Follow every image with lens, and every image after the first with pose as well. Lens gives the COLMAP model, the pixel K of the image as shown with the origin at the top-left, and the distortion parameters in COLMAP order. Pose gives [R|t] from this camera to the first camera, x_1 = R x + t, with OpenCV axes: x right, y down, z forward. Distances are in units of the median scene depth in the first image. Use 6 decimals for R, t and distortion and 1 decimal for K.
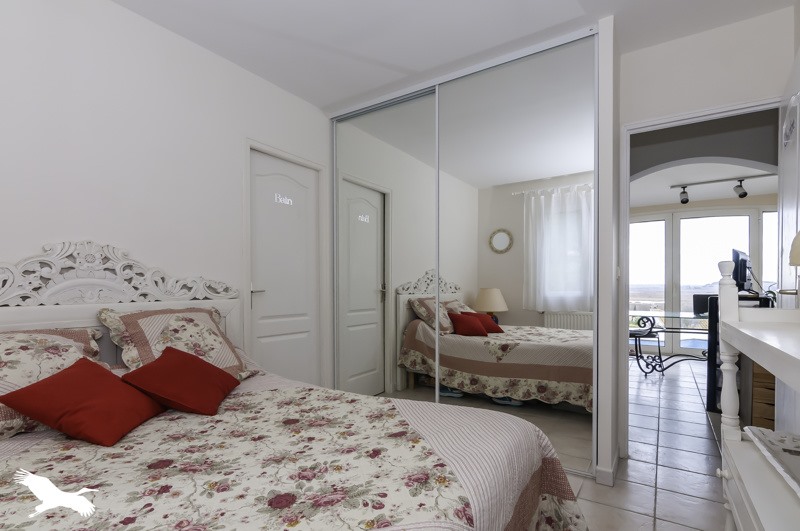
lens RADIAL K [[385.1, 0, 403.0], [0, 385.1, 267.9], [0, 0, 1]] dist [0.001402, 0.000479]
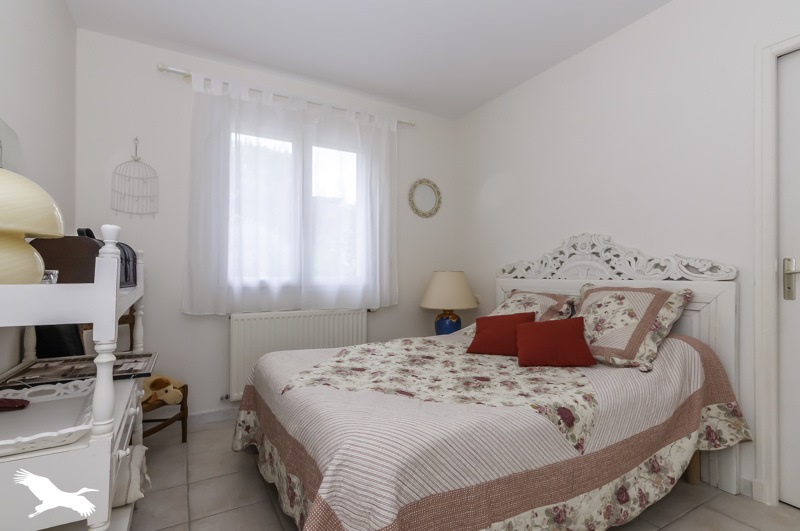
lens RADIAL K [[385.1, 0, 403.0], [0, 385.1, 267.9], [0, 0, 1]] dist [0.001402, 0.000479]
pose [[-0.439545, 0.003362, -0.898214, 0.659881], [0.056224, 0.998135, -0.023778, 0.046320], [0.896459, -0.060953, -0.438915, 0.963520]]
